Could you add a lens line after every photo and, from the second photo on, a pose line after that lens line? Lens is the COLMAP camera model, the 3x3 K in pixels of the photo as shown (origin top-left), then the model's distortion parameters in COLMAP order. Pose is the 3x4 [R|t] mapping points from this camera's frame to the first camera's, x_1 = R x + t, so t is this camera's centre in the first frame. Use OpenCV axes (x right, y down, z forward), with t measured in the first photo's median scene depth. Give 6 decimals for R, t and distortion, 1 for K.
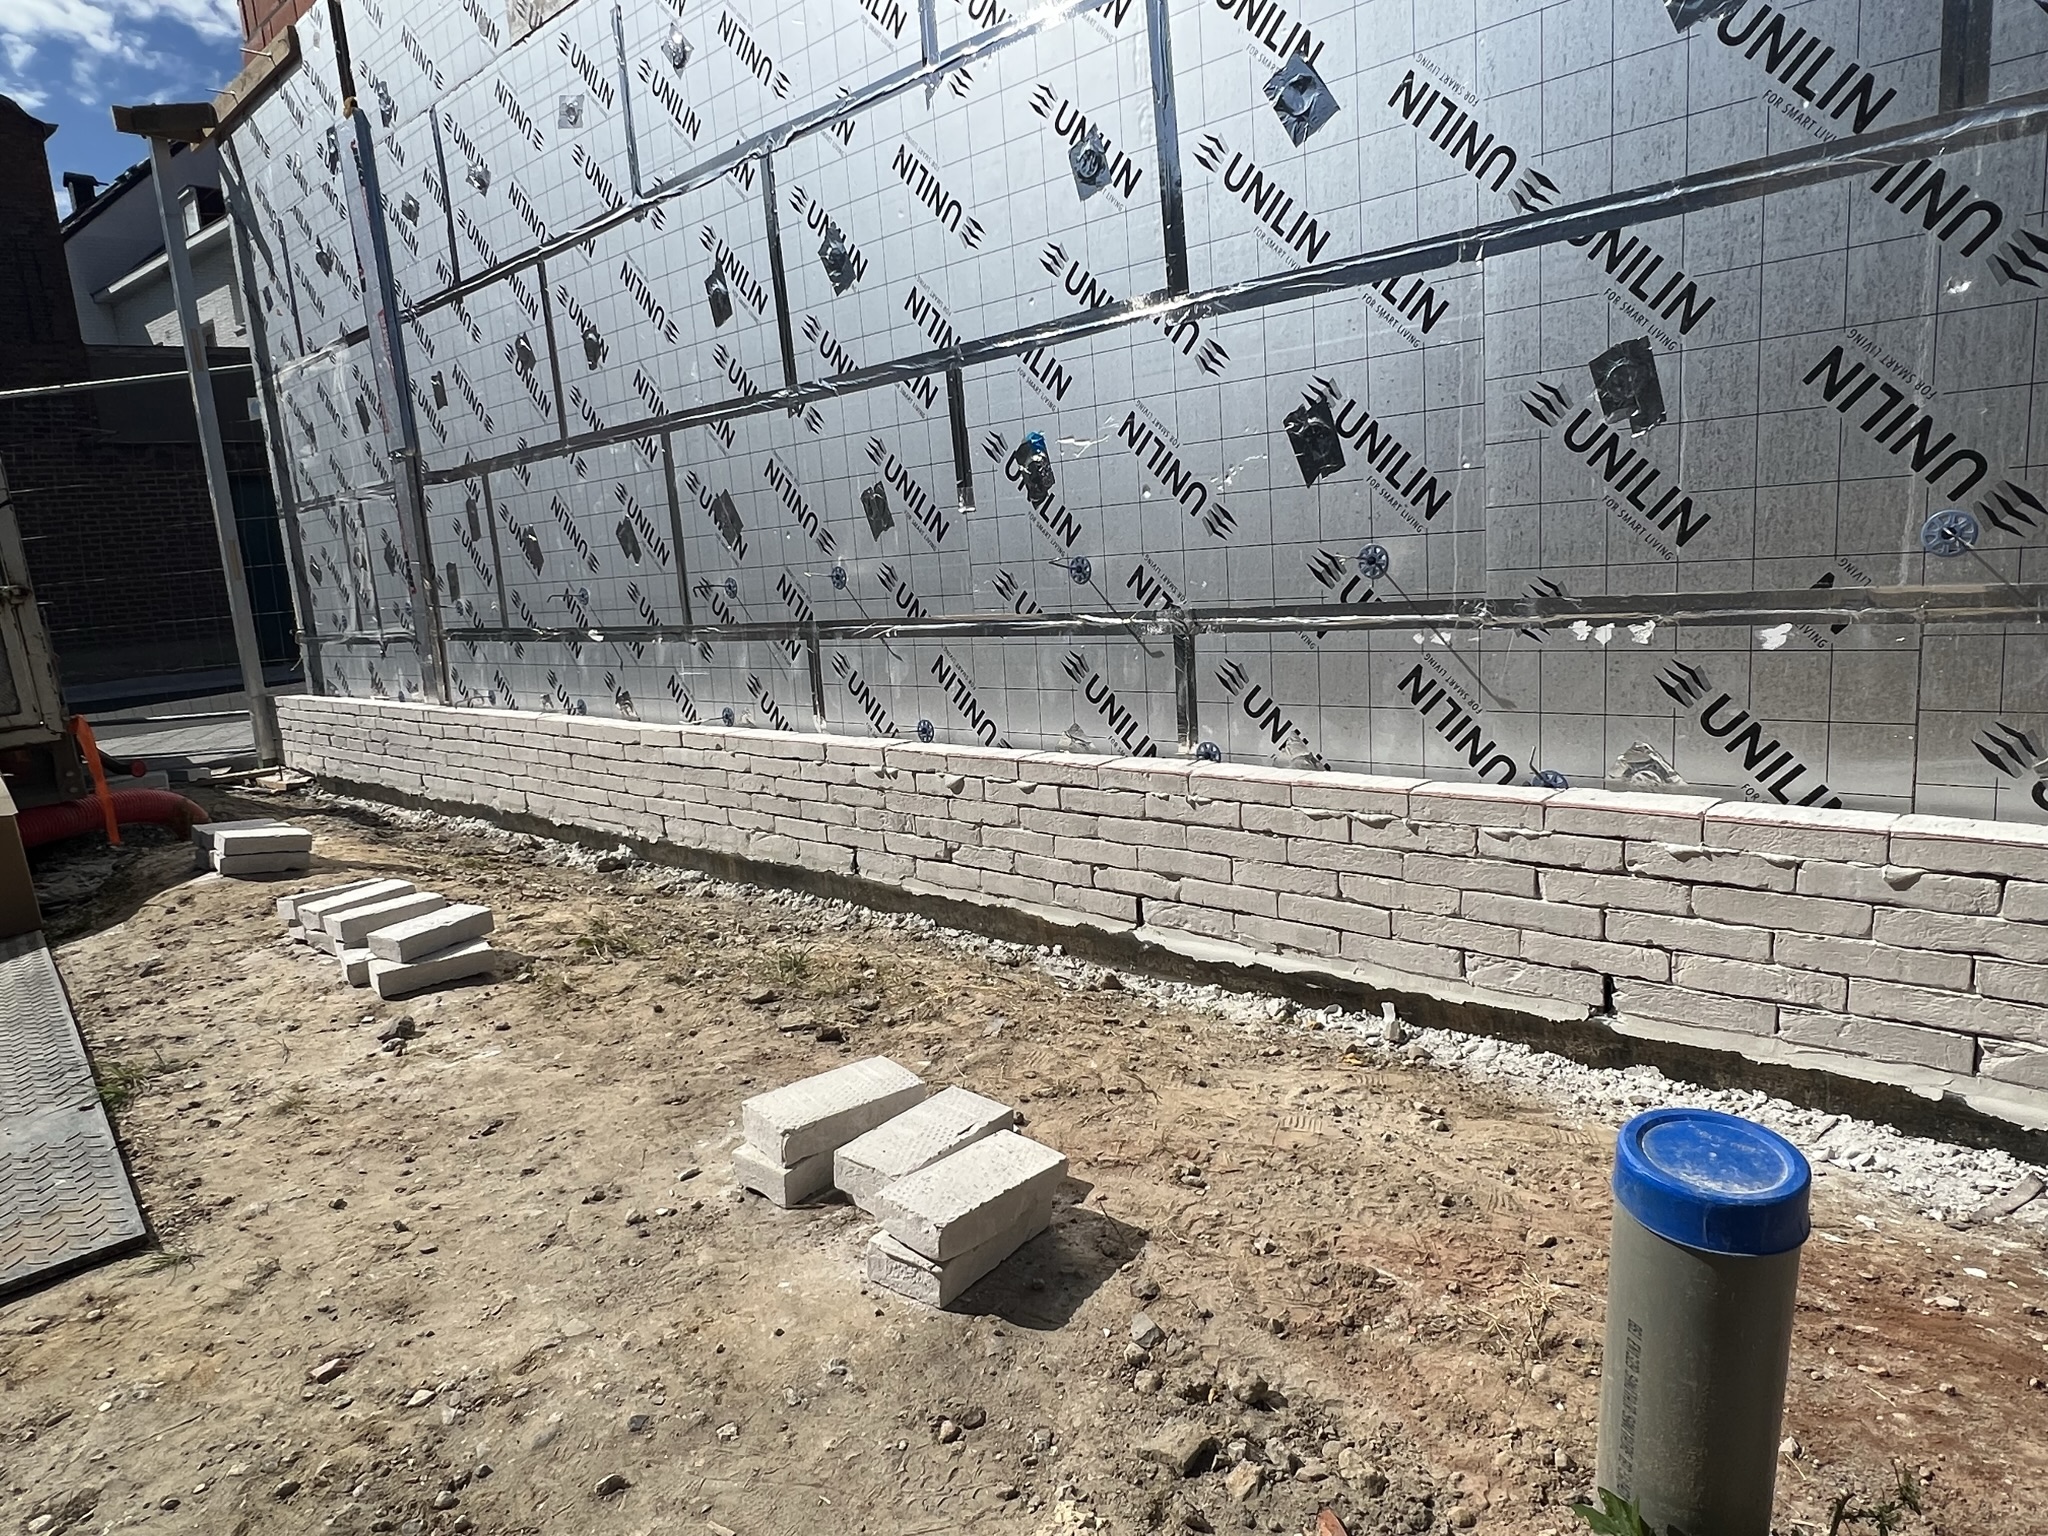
lens RADIAL K [[1258.5, 0, 1013.6], [0, 1258.5, 766.9], [0, 0, 1]] dist [-0.002744, -0.000030]
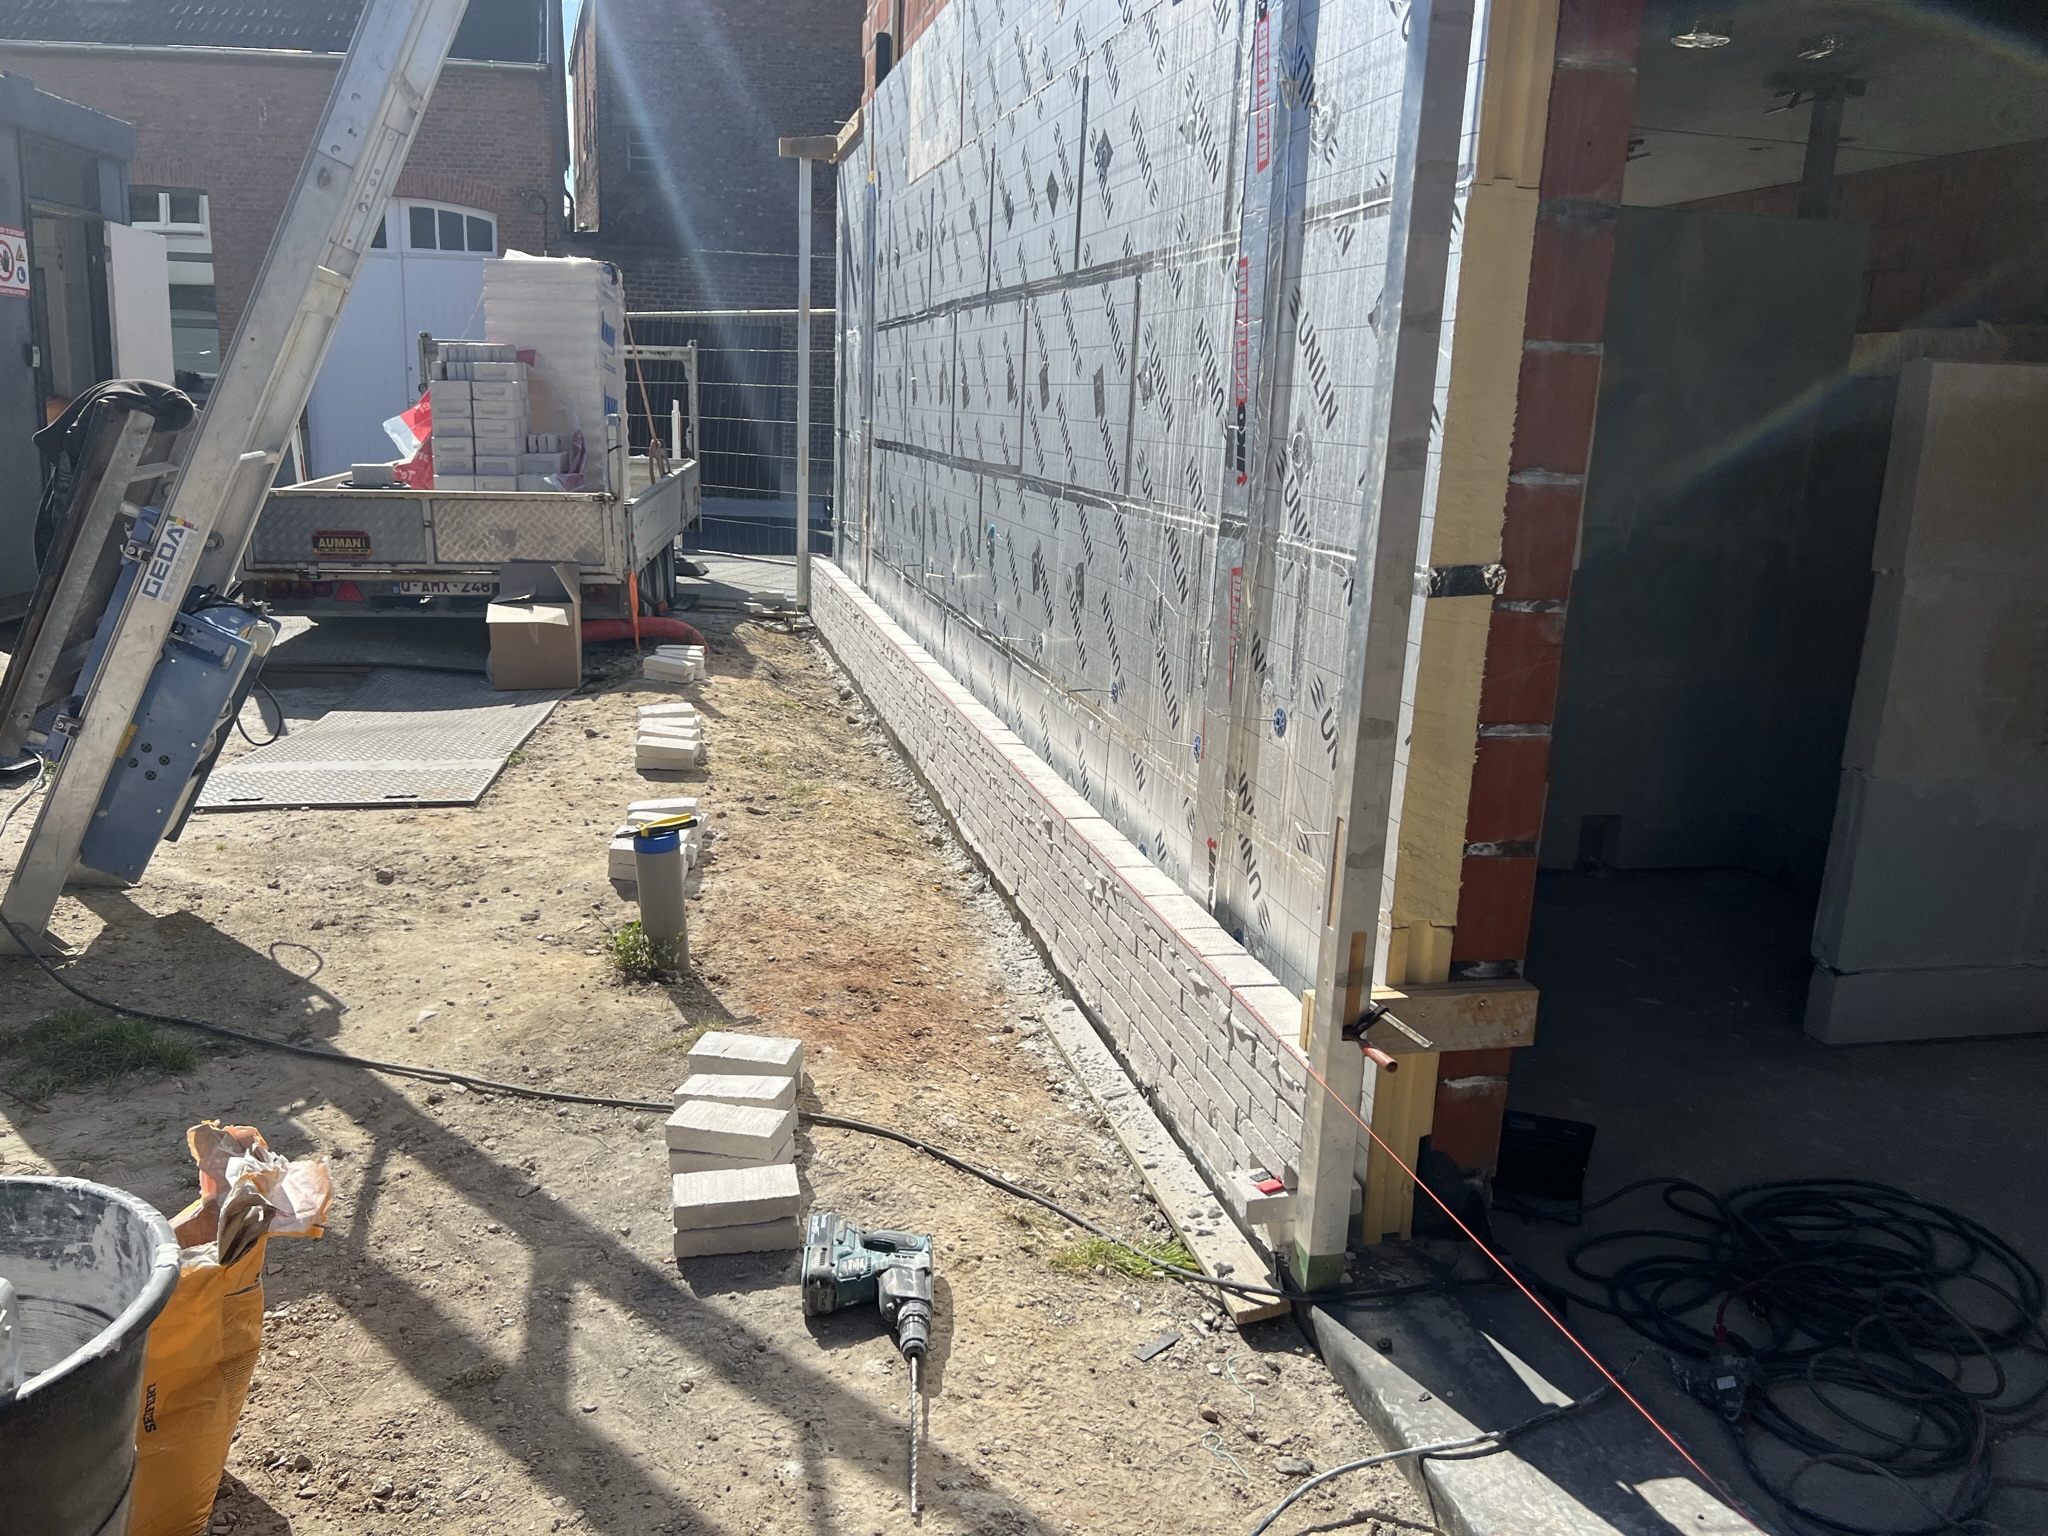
lens RADIAL K [[1543.3, 0, 1022.2], [0, 1543.3, 767.3], [0, 0, 1]] dist [-0.001194, -0.000205]
pose [[0.827136, 0.235040, -0.510493, 0.996969], [-0.201555, 0.971982, 0.120943, -0.171299], [0.524616, 0.002856, 0.851334, -0.613974]]
